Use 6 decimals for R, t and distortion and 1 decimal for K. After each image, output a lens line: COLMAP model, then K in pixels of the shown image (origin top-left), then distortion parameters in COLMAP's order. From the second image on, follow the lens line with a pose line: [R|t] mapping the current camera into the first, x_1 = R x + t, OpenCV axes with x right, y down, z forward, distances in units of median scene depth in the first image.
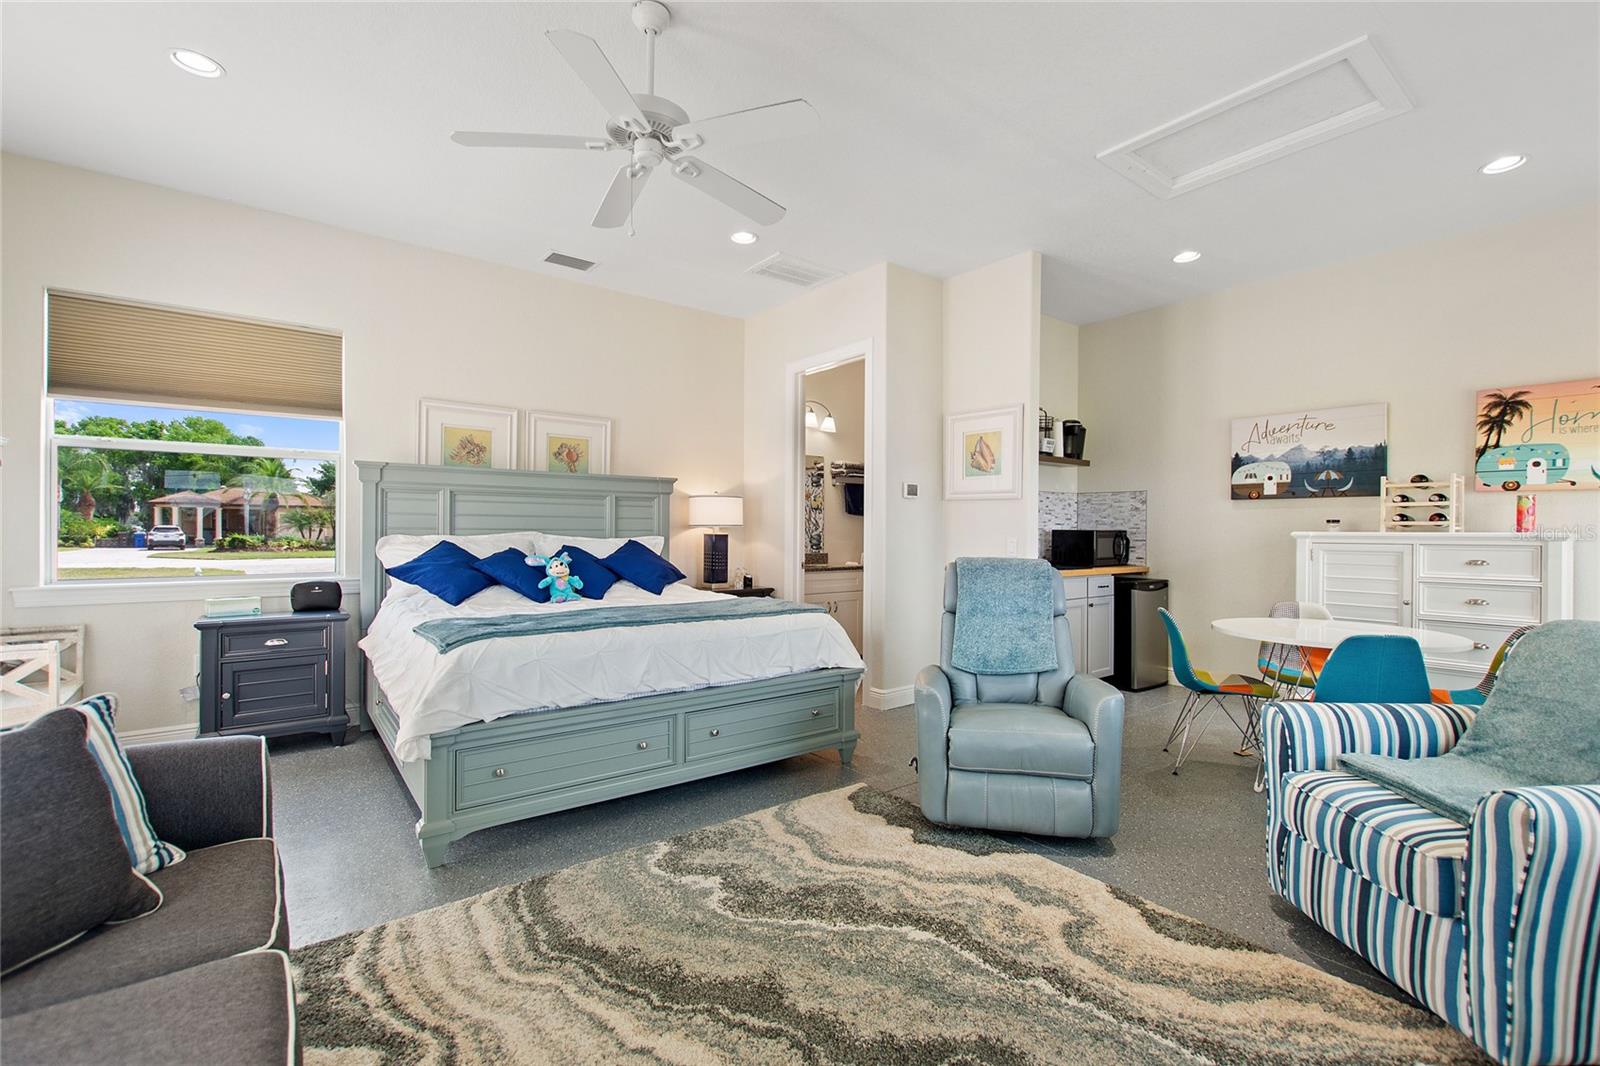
lens RADIAL K [[701.7, 0, 797.8], [0, 701.7, 530.5], [0, 0, 1]] dist [0.008760, -0.003799]
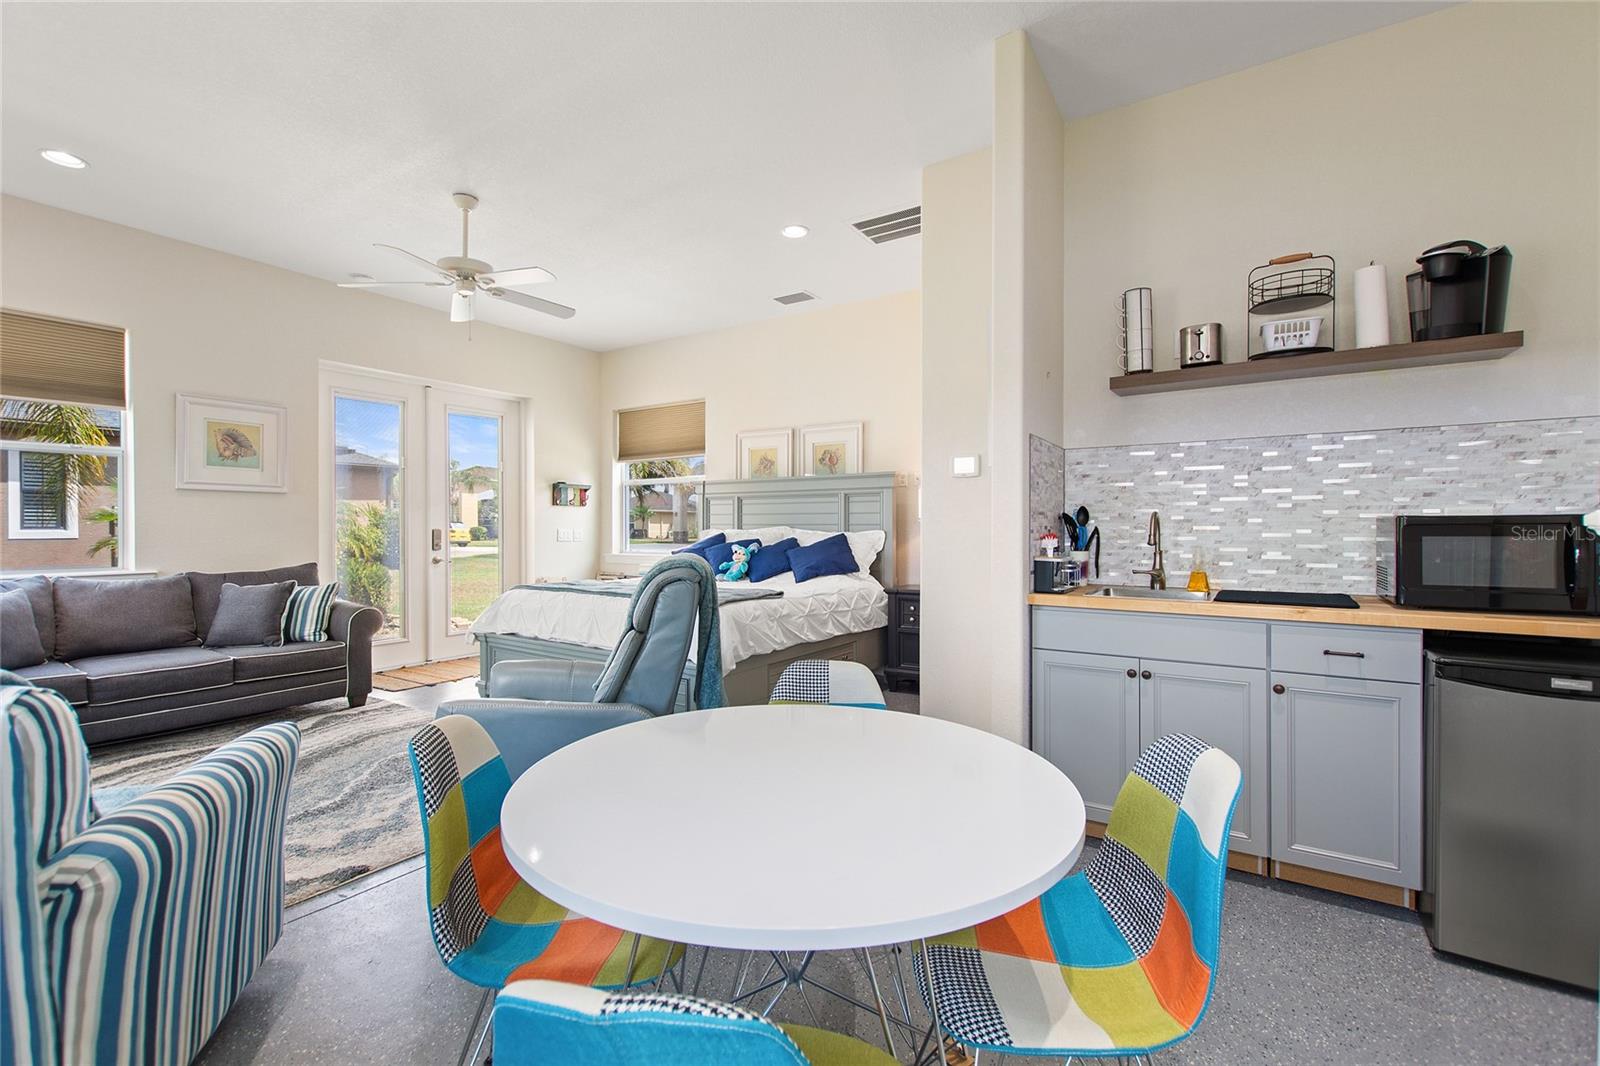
lens RADIAL K [[701.7, 0, 796.7], [0, 701.7, 531.4], [0, 0, 1]] dist [0.008760, -0.003799]
pose [[0.317038, 0.001671, -0.948411, 0.943843], [0.005916, 0.999976, 0.003739, 0.006966], [0.948394, -0.006796, 0.317020, 0.741967]]
